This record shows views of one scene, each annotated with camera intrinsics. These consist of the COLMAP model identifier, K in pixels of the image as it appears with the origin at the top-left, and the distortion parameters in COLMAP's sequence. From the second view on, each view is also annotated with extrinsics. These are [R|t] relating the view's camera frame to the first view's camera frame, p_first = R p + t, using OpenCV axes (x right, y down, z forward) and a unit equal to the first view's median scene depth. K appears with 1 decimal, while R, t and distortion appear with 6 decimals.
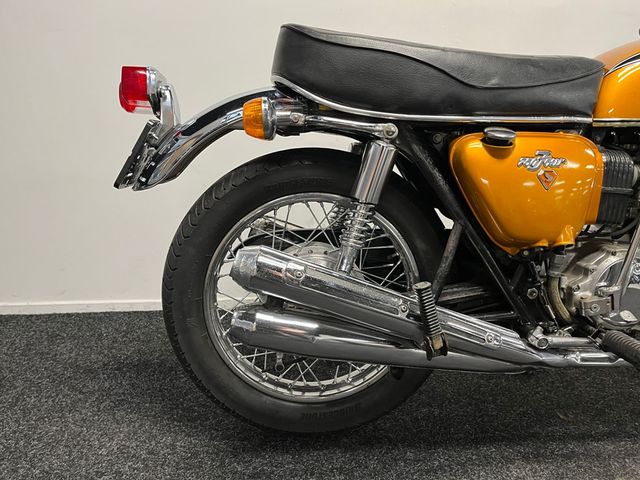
lens RADIAL K [[491.2, 0, 324.2], [0, 491.2, 242.8], [0, 0, 1]] dist [0.069743, -0.095059]
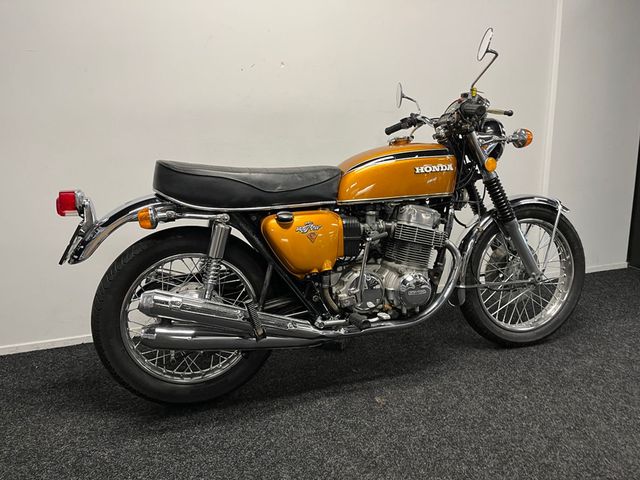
lens RADIAL K [[491.2, 0, 320.6], [0, 491.2, 240.5], [0, 0, 1]] dist [0.069743, -0.095059]
pose [[0.974678, -0.090306, 0.204565, 0.090908], [0.100462, 0.994145, -0.039795, -0.034645], [-0.199773, 0.059339, 0.978044, -0.765189]]
